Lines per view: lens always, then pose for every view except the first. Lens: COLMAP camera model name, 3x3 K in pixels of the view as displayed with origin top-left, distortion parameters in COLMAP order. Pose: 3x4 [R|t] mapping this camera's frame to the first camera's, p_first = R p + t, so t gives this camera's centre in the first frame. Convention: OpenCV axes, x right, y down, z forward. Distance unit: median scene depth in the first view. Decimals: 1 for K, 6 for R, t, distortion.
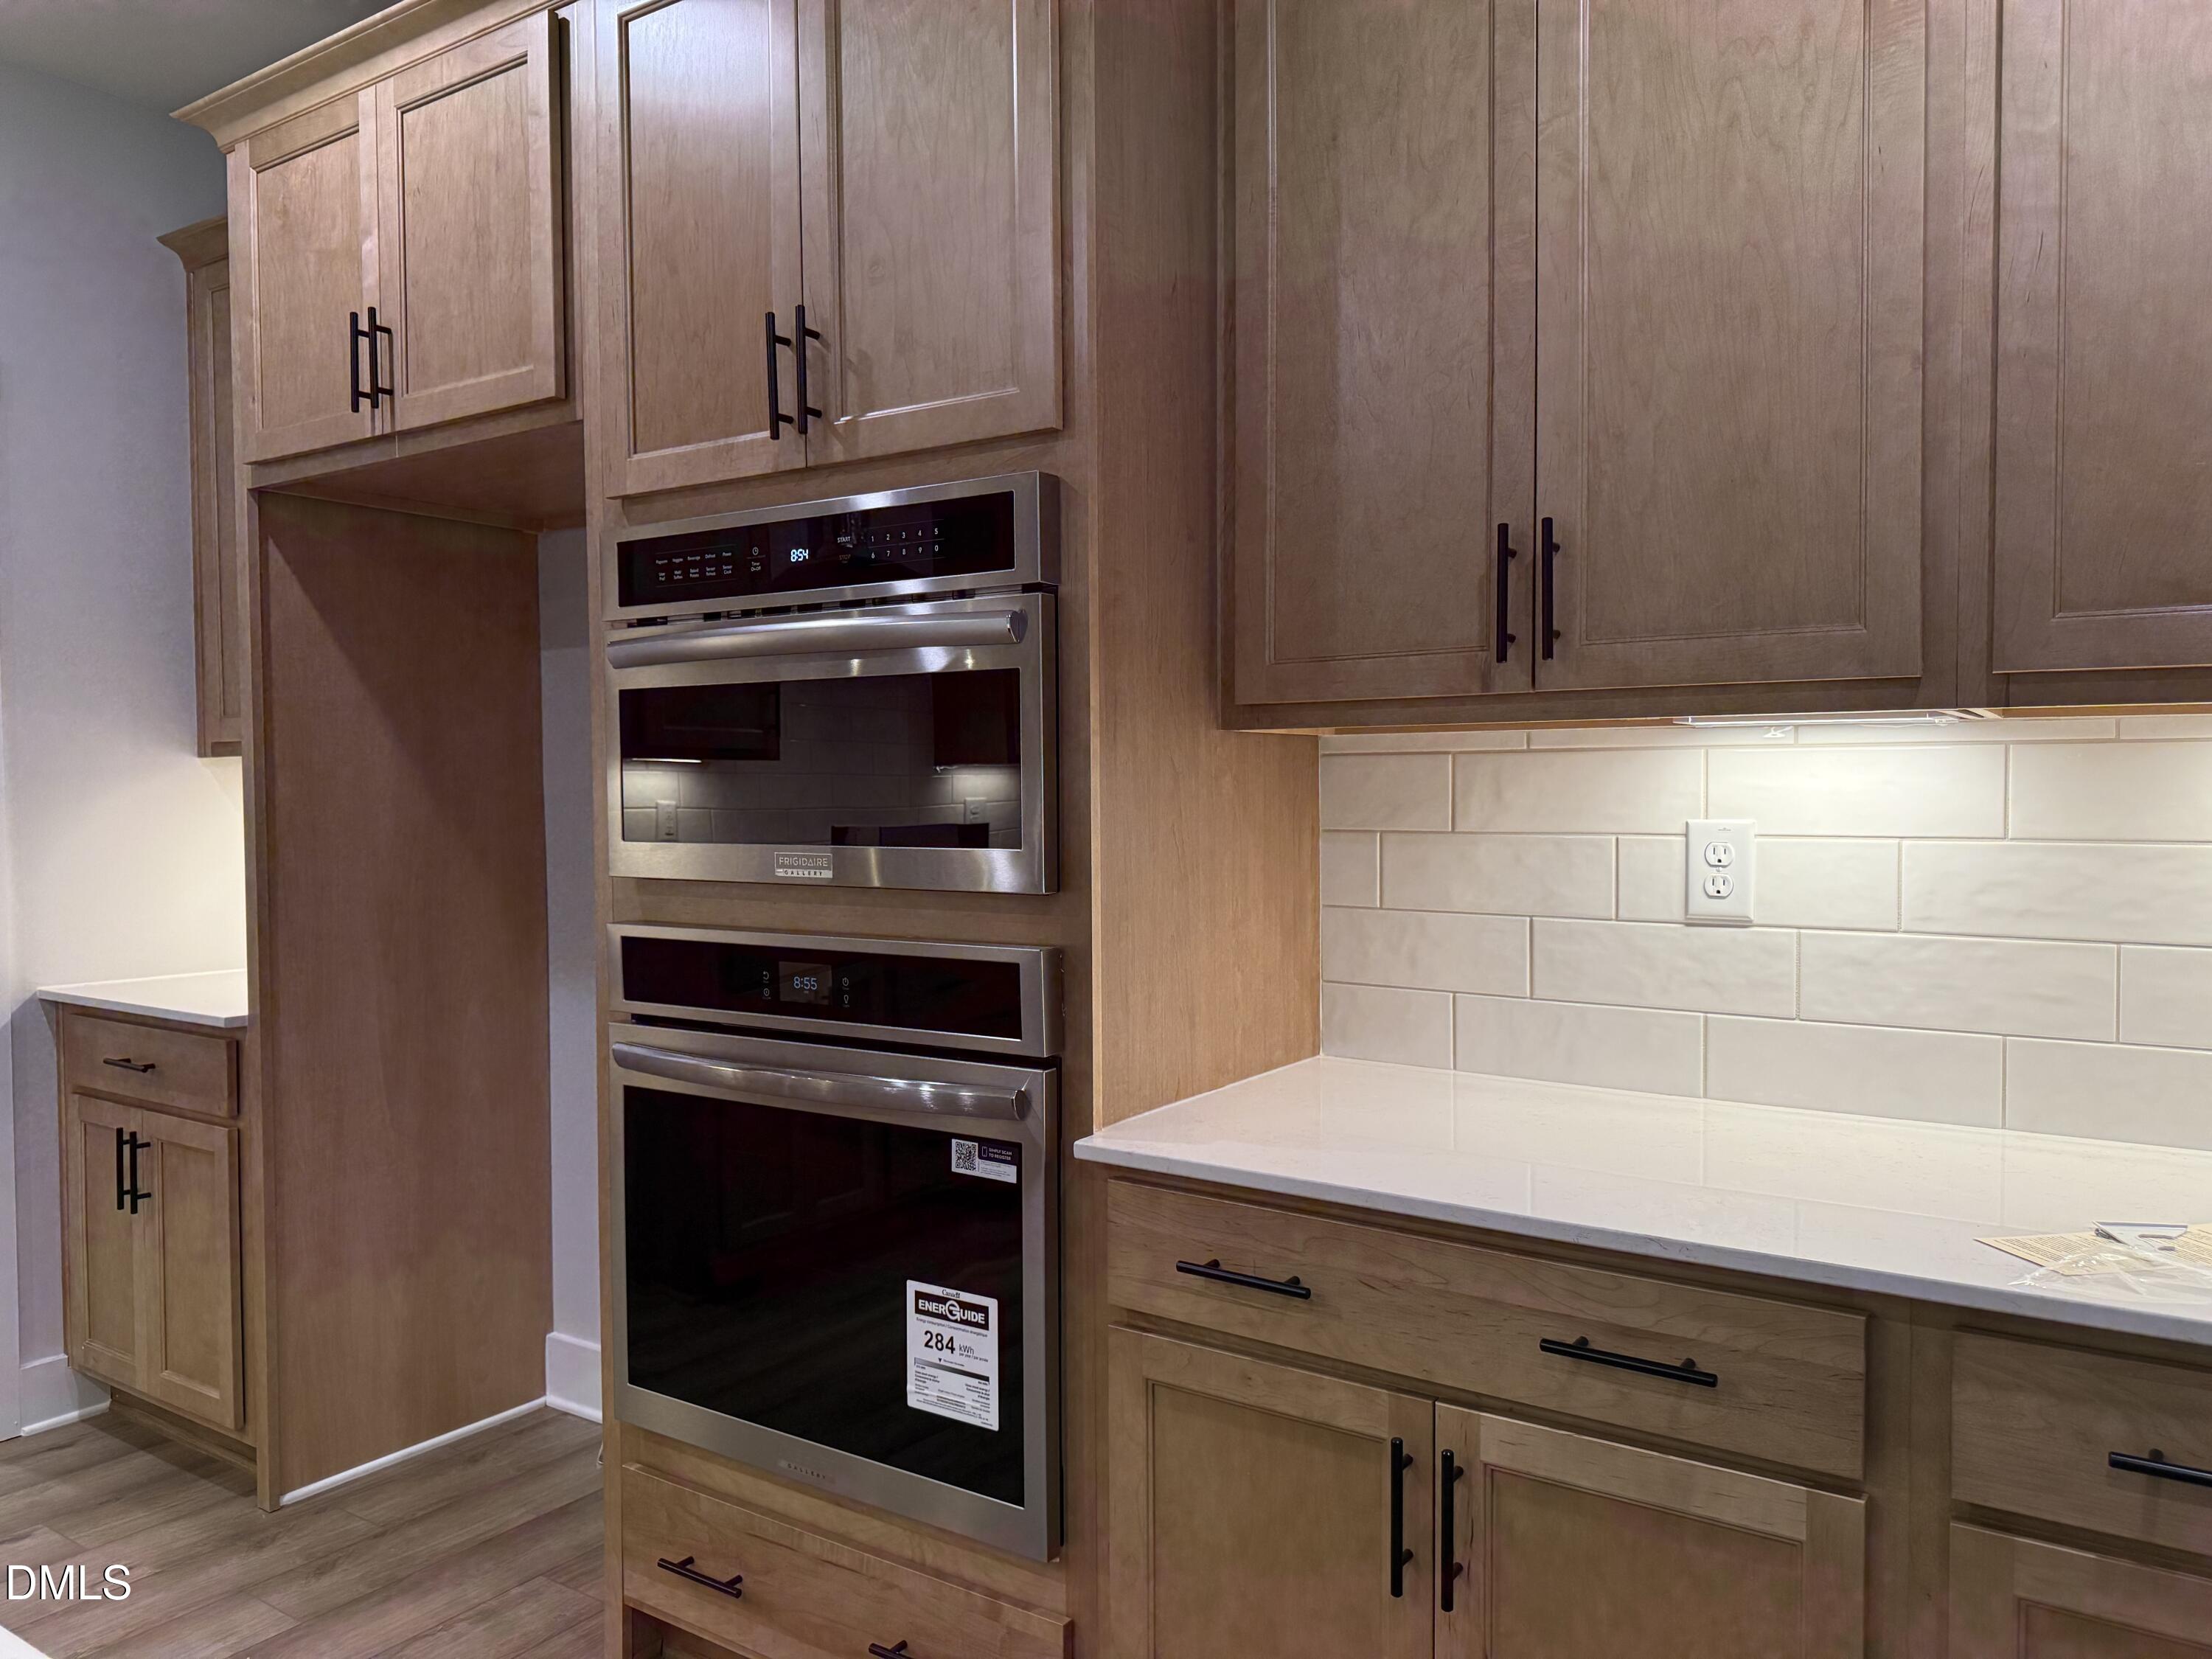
lens RADIAL K [[1582.7, 0, 1108.8], [0, 1582.7, 832.8], [0, 0, 1]] dist [0.071161, -0.050644]
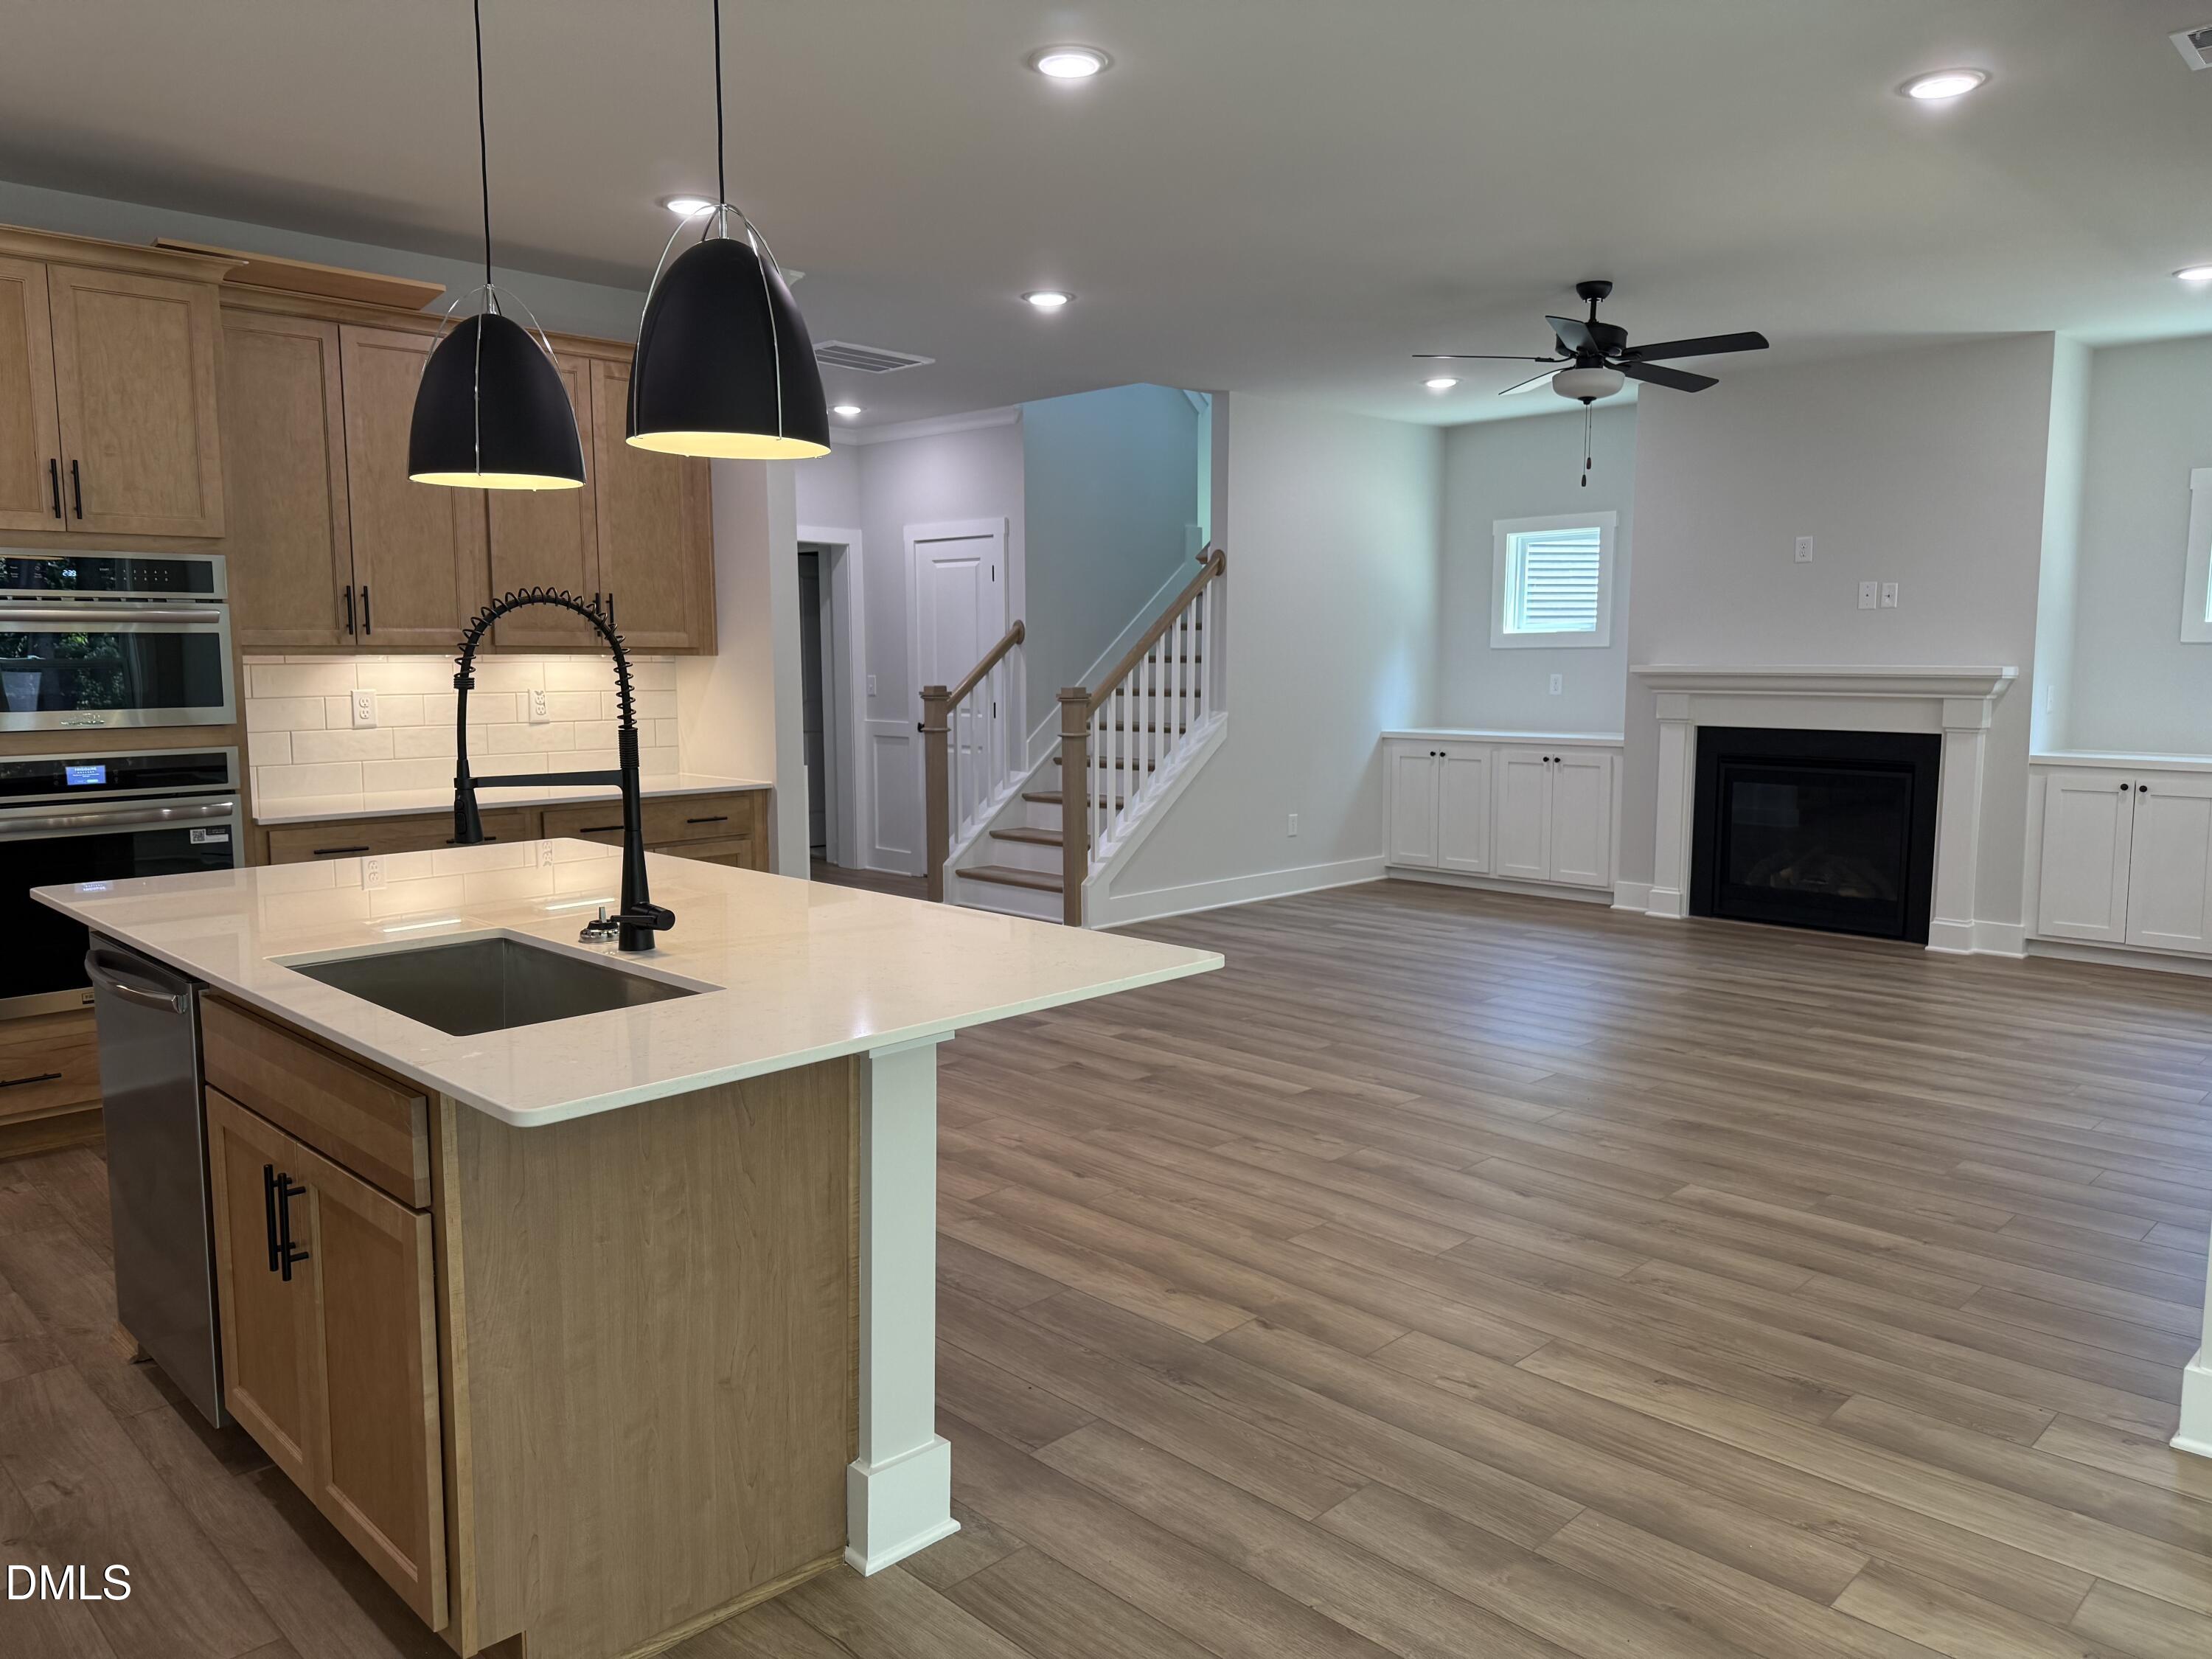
lens RADIAL K [[1582.7, 0, 1099.1], [0, 1582.7, 818.3], [0, 0, 1]] dist [0.071161, -0.050644]
pose [[0.192983, -0.101552, 0.975933, -2.126954], [0.032072, 0.994751, 0.097168, -0.016157], [-0.980678, 0.012549, 0.195227, -0.785777]]
